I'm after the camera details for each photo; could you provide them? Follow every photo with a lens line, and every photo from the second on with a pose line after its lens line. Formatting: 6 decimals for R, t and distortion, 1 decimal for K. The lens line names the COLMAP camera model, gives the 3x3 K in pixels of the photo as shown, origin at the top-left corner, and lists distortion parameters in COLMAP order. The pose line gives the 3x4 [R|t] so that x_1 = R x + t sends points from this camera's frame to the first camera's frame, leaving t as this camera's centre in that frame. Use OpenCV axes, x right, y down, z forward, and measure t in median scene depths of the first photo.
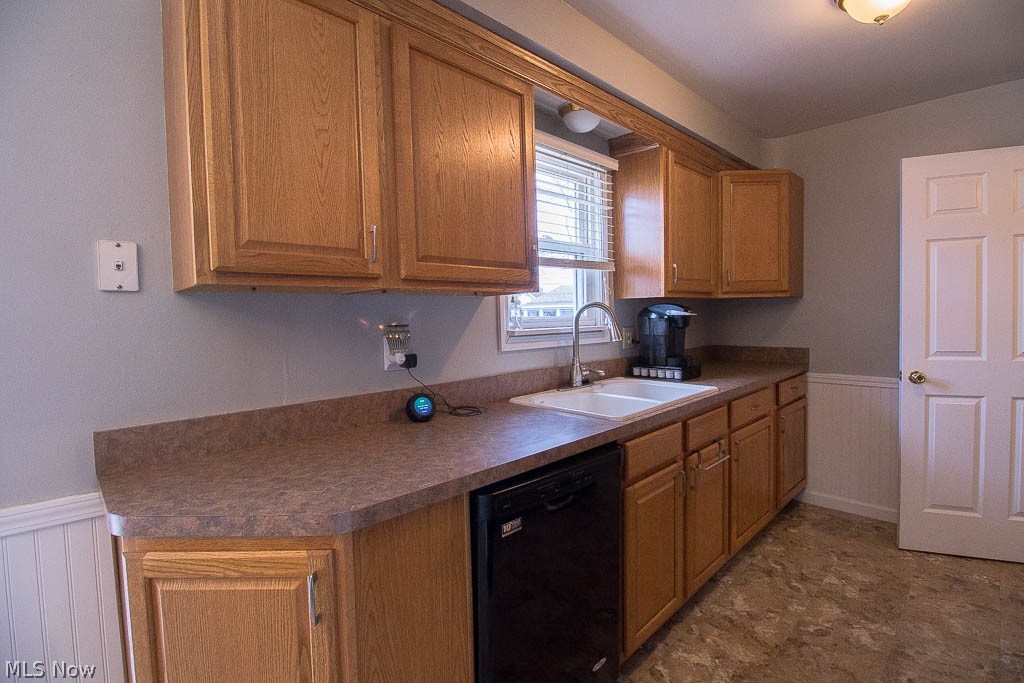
lens RADIAL K [[475.0, 0, 512.0], [0, 475.0, 338.9], [0, 0, 1]] dist [-0.007200, -0.008623]
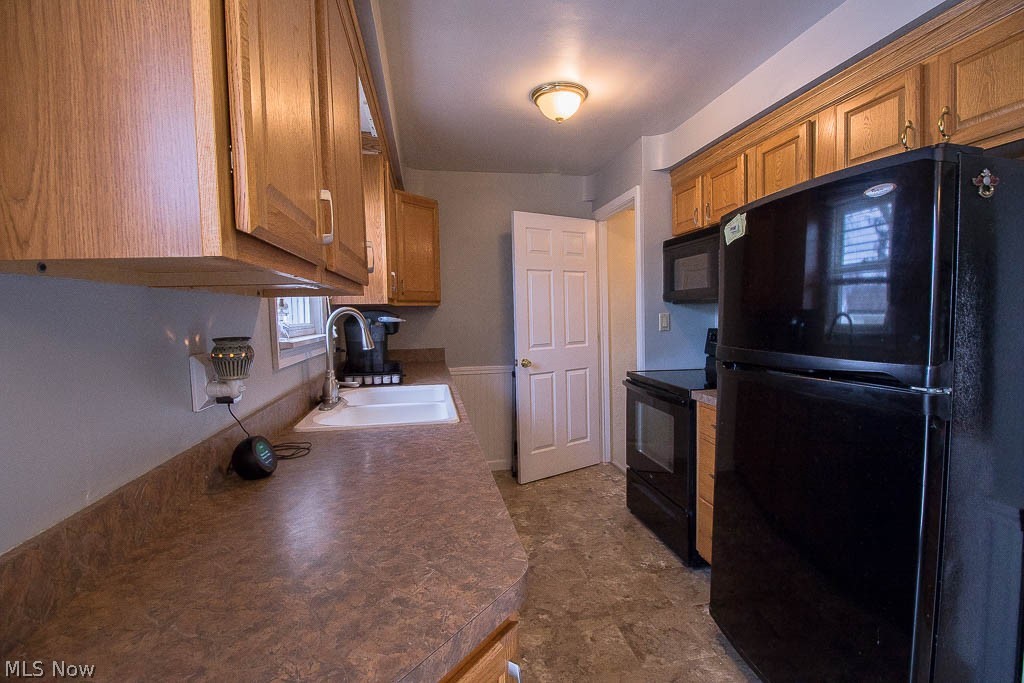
lens RADIAL K [[475.0, 0, 518.6], [0, 475.0, 340.2], [0, 0, 1]] dist [-0.007200, -0.008623]
pose [[0.550303, -0.039485, 0.834031, -0.387623], [0.050615, 0.998622, 0.013880, -0.010367], [-0.833430, 0.034576, 0.551543, 0.212198]]
